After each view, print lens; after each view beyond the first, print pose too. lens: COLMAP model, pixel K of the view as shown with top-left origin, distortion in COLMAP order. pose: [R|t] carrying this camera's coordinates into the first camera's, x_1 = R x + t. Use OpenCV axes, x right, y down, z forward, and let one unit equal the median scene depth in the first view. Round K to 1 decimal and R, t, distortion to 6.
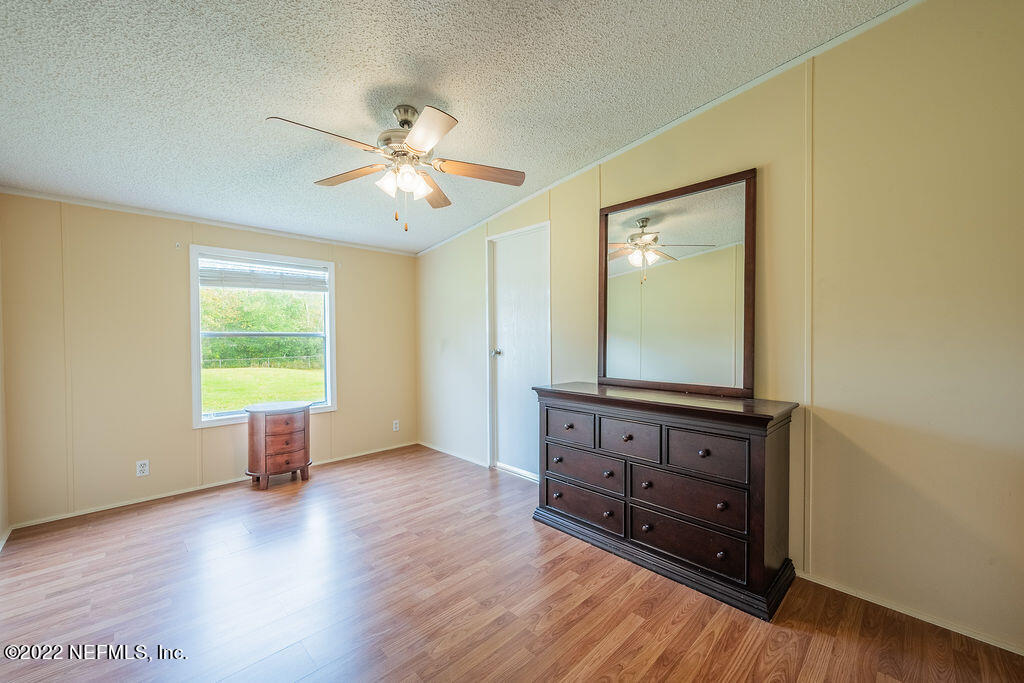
lens RADIAL K [[404.7, 0, 512.0], [0, 404.7, 341.5], [0, 0, 1]] dist [-0.002083, -0.000271]
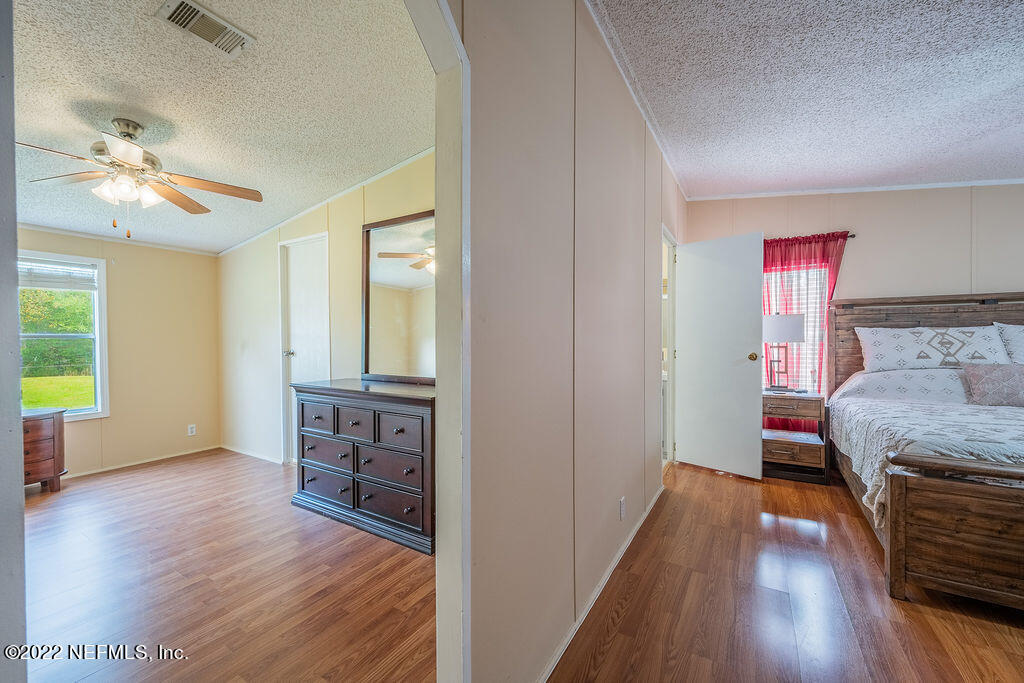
lens RADIAL K [[404.7, 0, 512.0], [0, 404.7, 341.5], [0, 0, 1]] dist [-0.002083, -0.000271]
pose [[0.969104, -0.004603, 0.246611, 0.303606], [0.005199, 0.999985, -0.001765, 0.002293], [-0.246599, 0.002993, 0.969113, -0.178529]]
